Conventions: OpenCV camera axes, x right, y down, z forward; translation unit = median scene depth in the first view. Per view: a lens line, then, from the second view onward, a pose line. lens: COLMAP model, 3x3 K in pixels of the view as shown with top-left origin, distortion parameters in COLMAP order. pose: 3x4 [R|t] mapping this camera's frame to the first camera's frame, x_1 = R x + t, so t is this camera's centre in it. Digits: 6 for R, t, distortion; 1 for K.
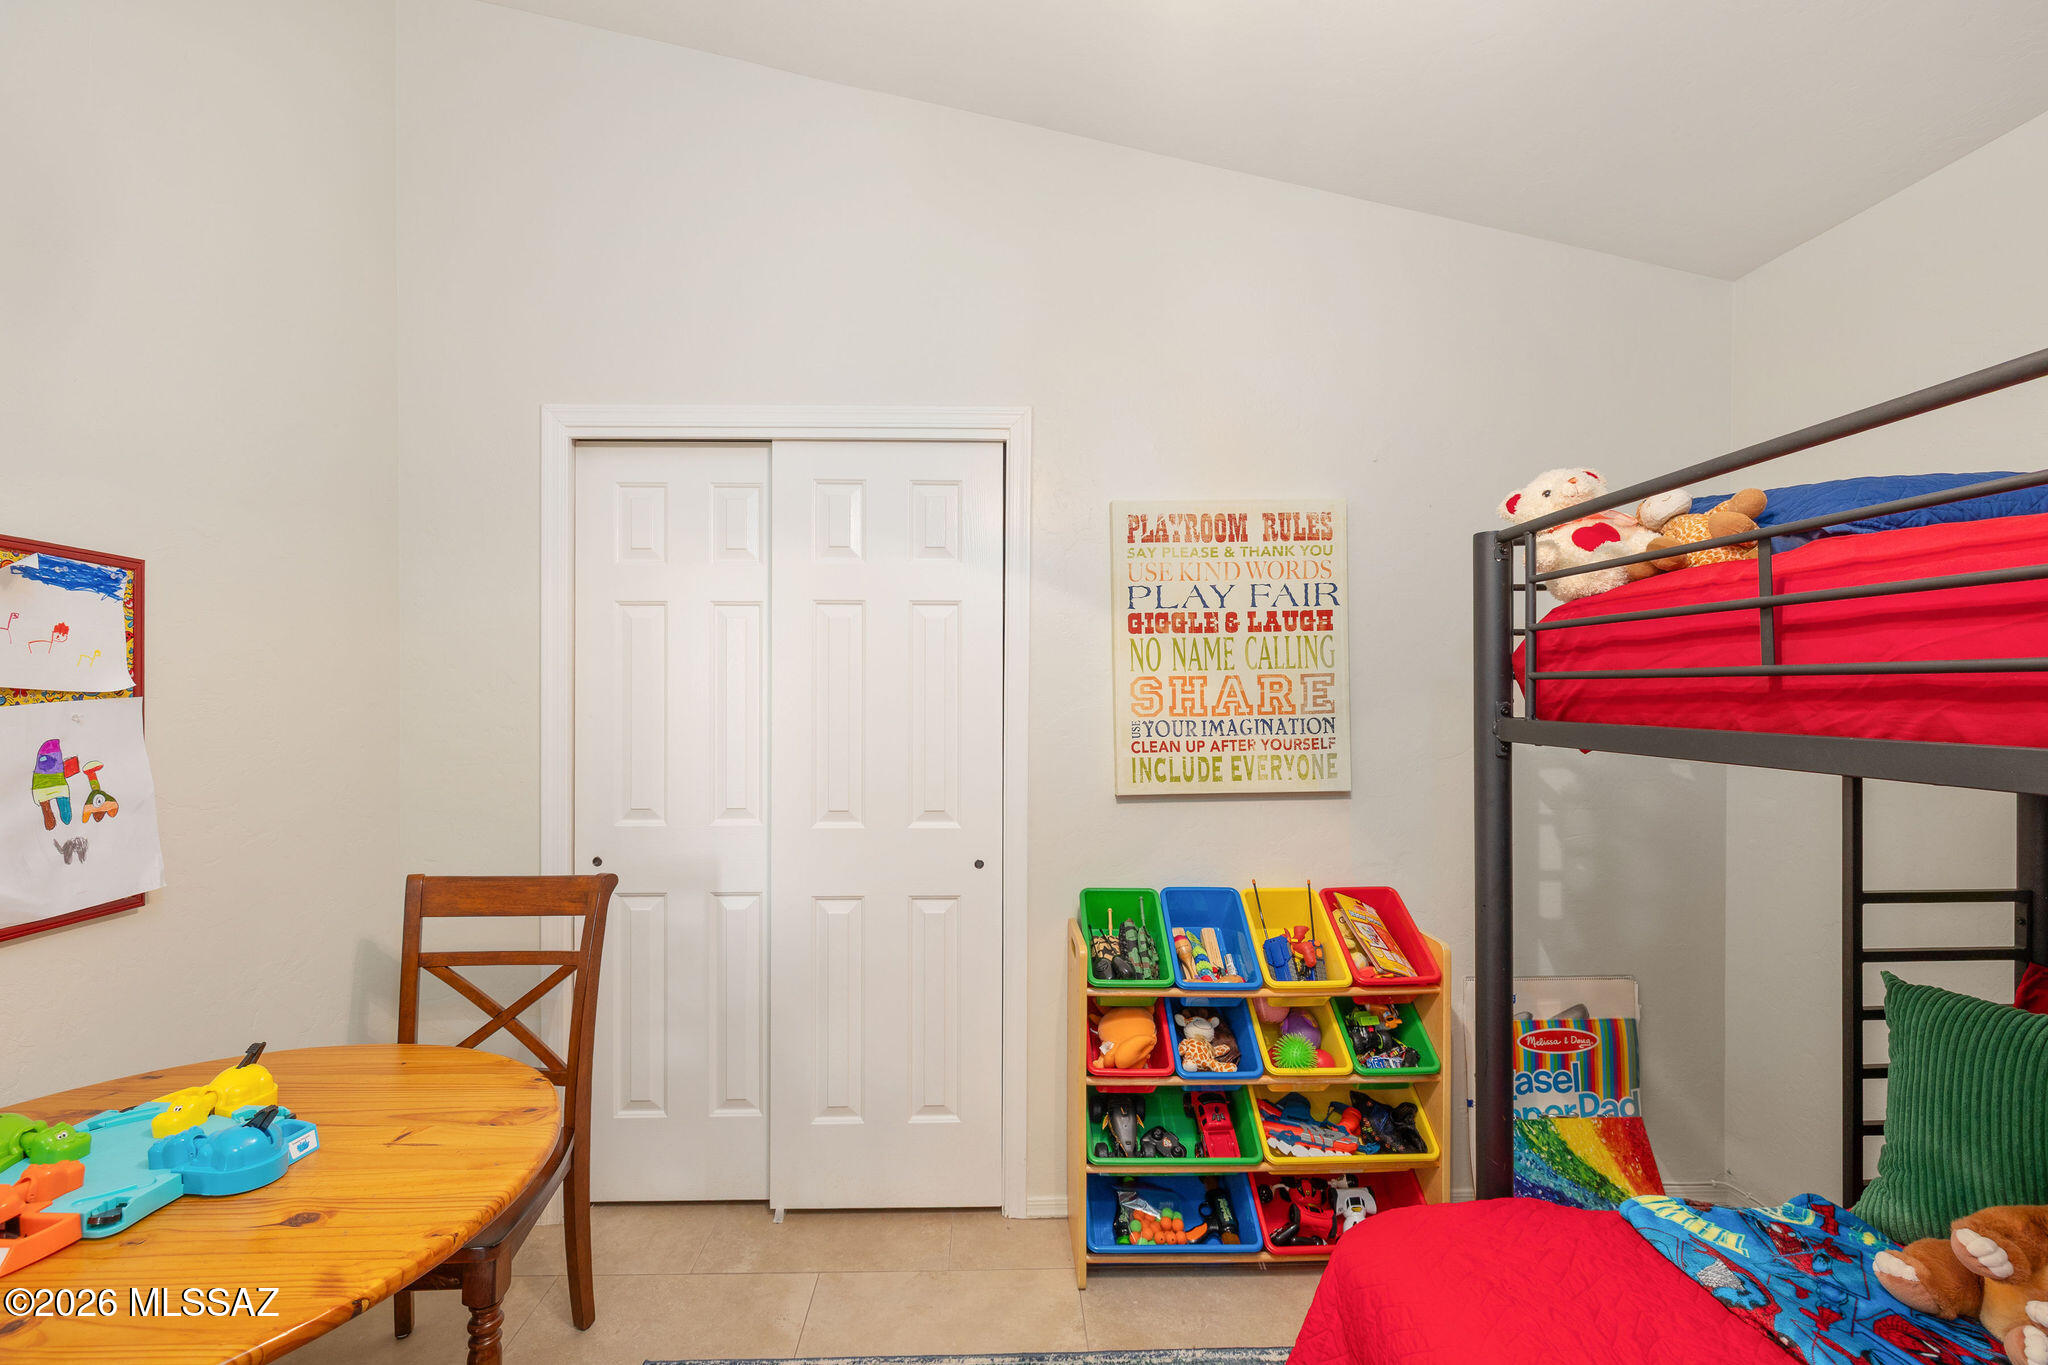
lens RADIAL K [[718.2, 0, 1024.0], [0, 718.2, 682.5], [0, 0, 1]] dist [0.001593, 0.000051]
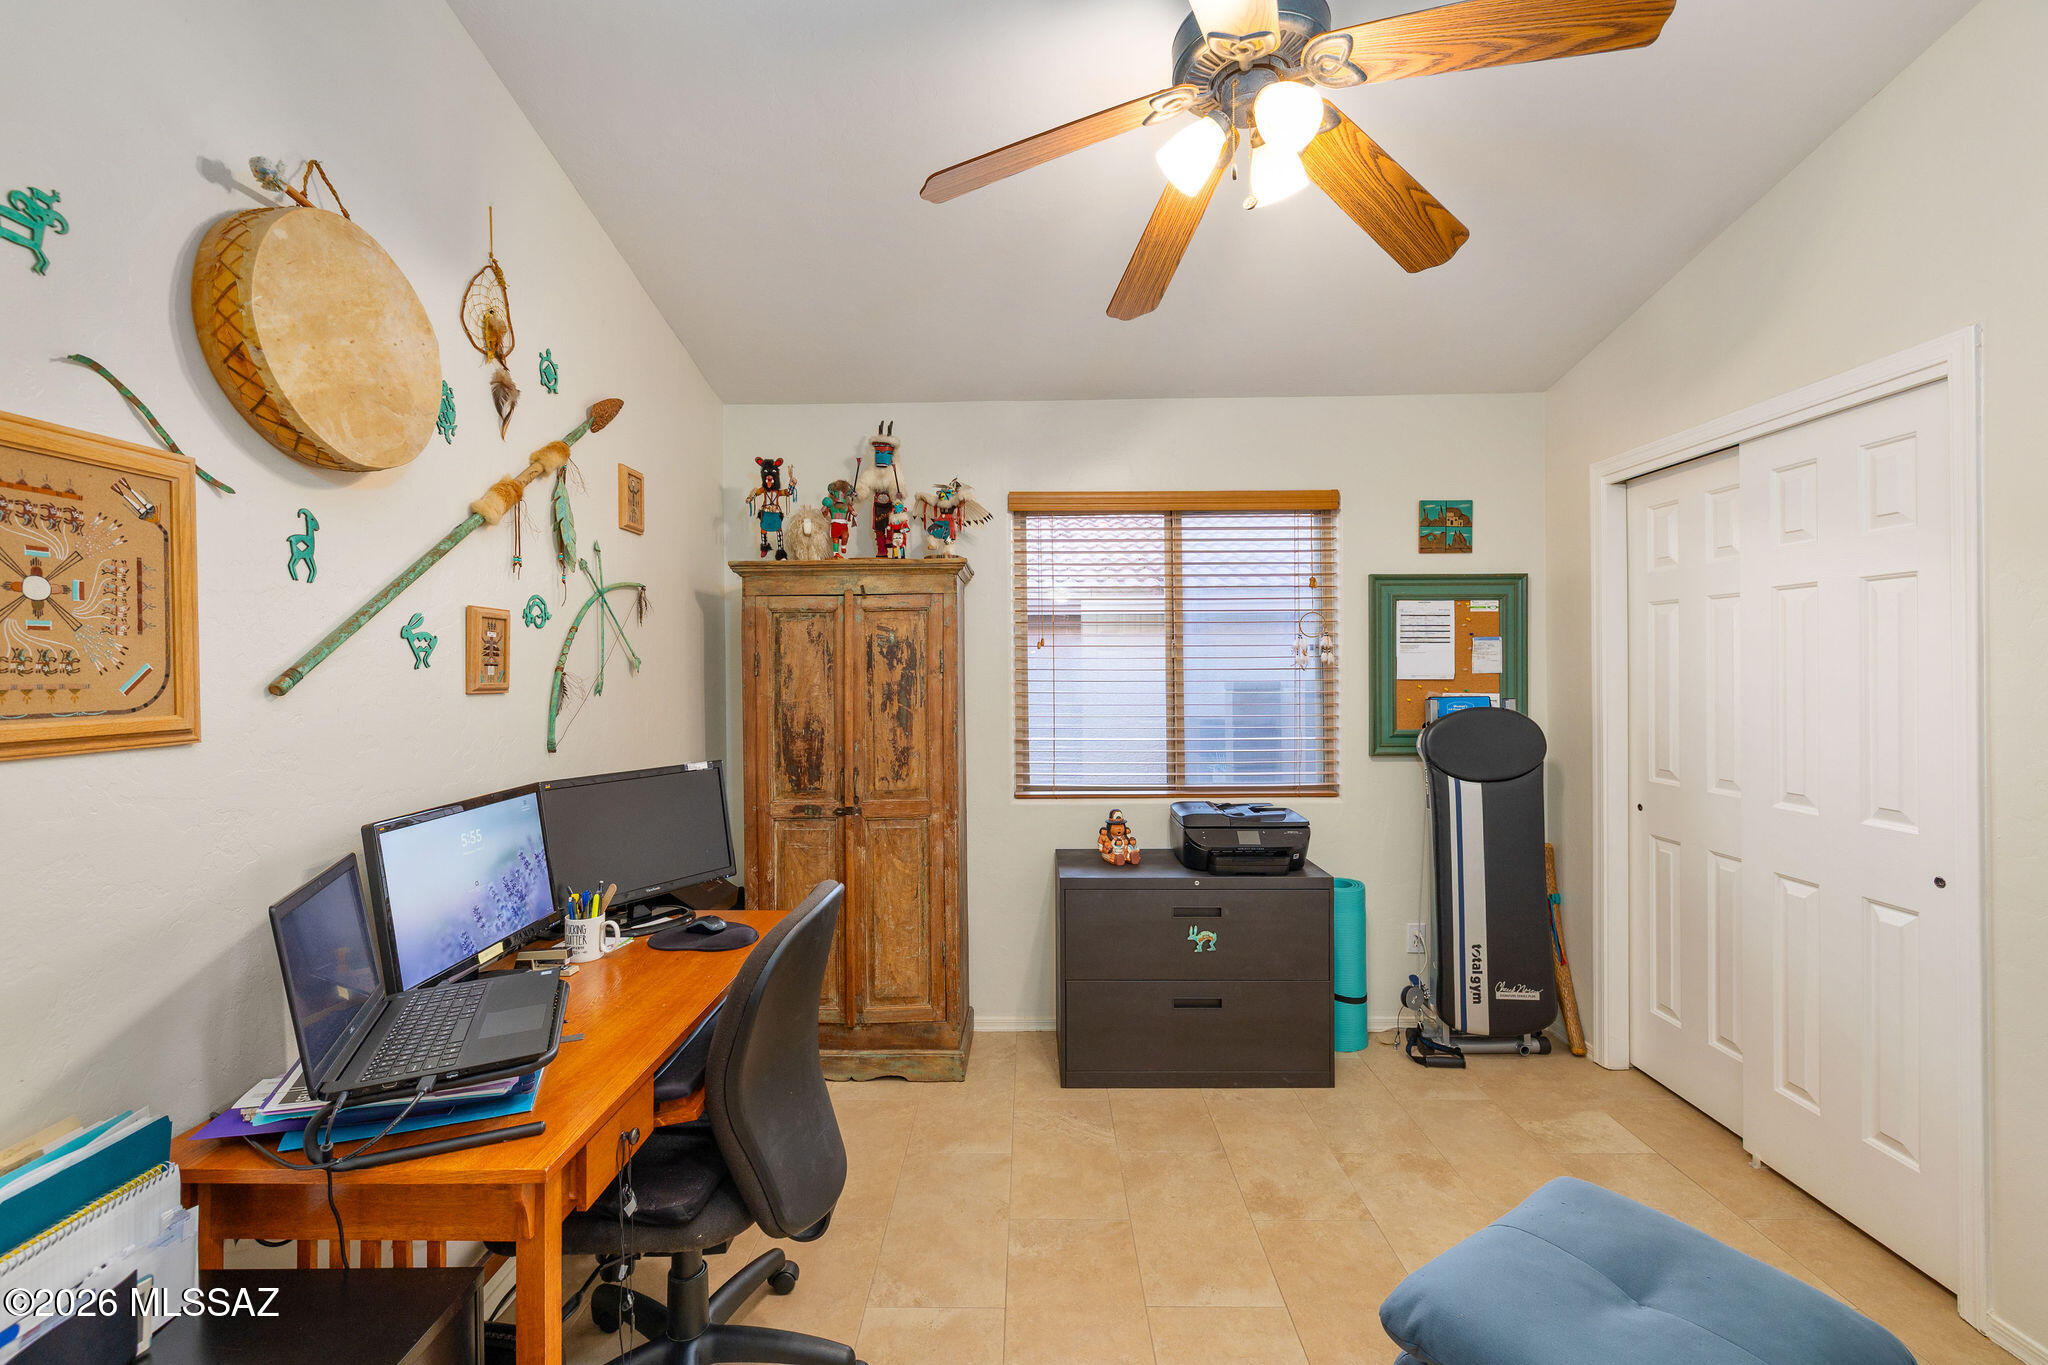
lens RADIAL K [[848.7, 0, 1024.0], [0, 848.7, 682.5], [0, 0, 1]] dist [0.001485, 0.000125]
pose [[-0.056486, 0.011197, -0.998341, 0.987284], [0.012390, 0.999868, 0.010514, -0.003696], [0.998327, -0.011775, -0.056617, -0.010325]]
